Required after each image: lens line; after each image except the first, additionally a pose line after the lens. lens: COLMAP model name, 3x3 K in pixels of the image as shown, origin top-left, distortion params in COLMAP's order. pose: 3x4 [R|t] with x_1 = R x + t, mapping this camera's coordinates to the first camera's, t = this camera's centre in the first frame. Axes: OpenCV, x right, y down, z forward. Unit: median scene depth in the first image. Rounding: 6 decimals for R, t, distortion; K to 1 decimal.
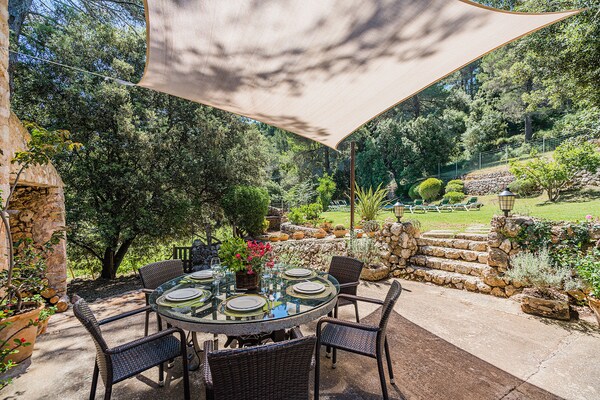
lens RADIAL K [[281.4, 0, 297.9], [0, 281.4, 202.7], [0, 0, 1]] dist [0.013667, 0.000693]
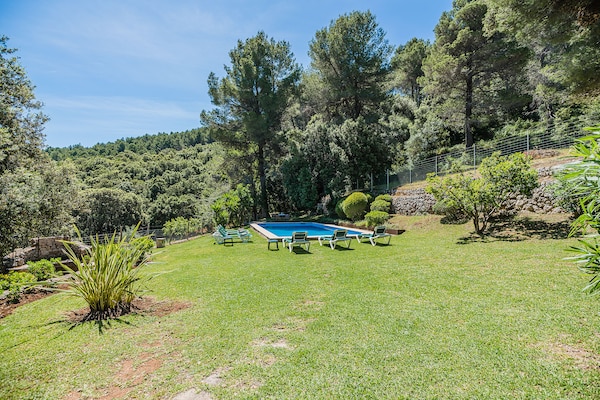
lens RADIAL K [[281.4, 0, 300.9], [0, 281.4, 203.4], [0, 0, 1]] dist [0.013667, 0.000693]
pose [[0.993016, 0.000620, 0.117978, 0.172047], [0.001335, 0.999863, -0.016490, -0.033595], [-0.117972, 0.016532, 0.992879, 0.162515]]
